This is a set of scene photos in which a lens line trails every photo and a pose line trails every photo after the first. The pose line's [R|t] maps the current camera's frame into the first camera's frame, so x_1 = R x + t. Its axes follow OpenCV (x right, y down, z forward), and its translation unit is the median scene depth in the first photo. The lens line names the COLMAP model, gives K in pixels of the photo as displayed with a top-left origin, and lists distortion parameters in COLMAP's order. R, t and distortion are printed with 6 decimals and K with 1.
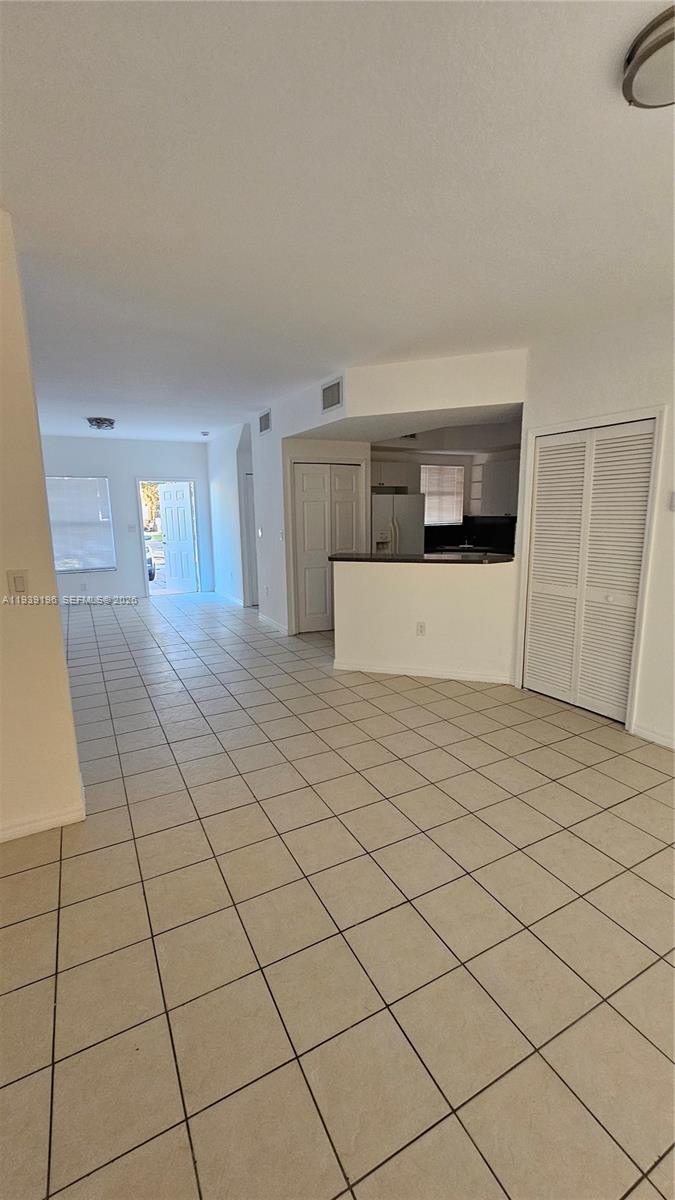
lens RADIAL K [[489.1, 0, 332.7], [0, 489.1, 598.0], [0, 0, 1]] dist [-0.001050, -0.000080]
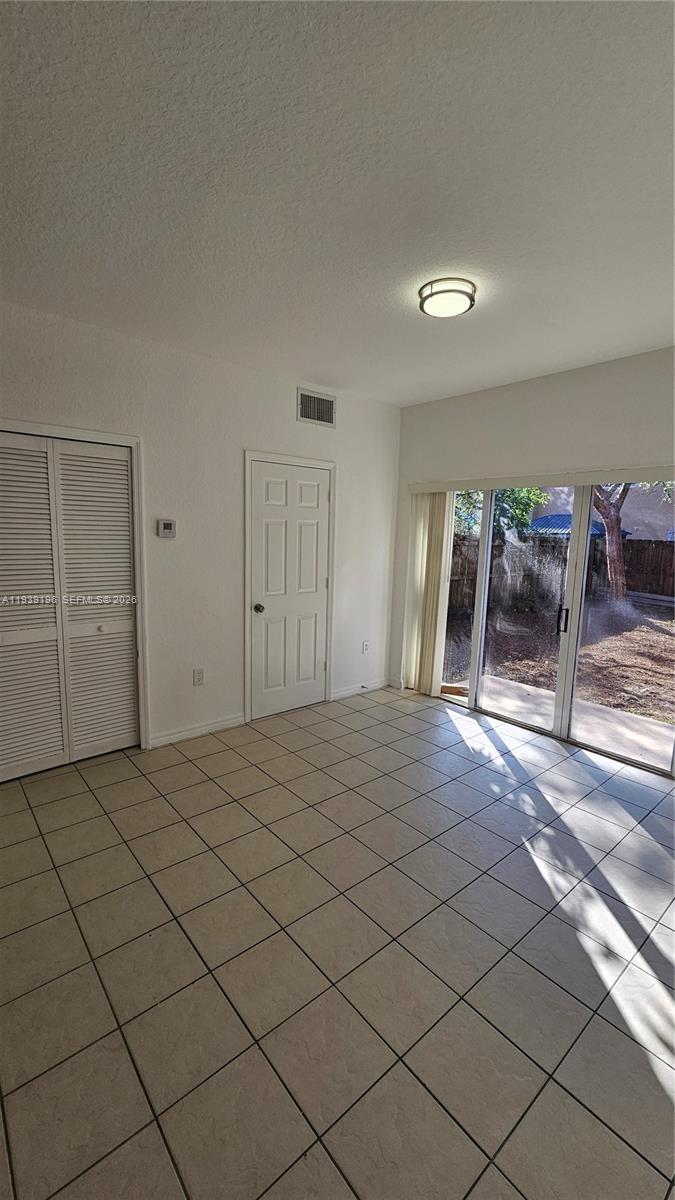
lens RADIAL K [[489.1, 0, 332.5], [0, 489.1, 597.9], [0, 0, 1]] dist [-0.001050, -0.000080]
pose [[-0.215492, -0.132769, 0.967438, -0.580710], [0.147916, 0.974844, 0.166733, -0.201602], [-0.965238, 0.179030, -0.190432, 1.021921]]
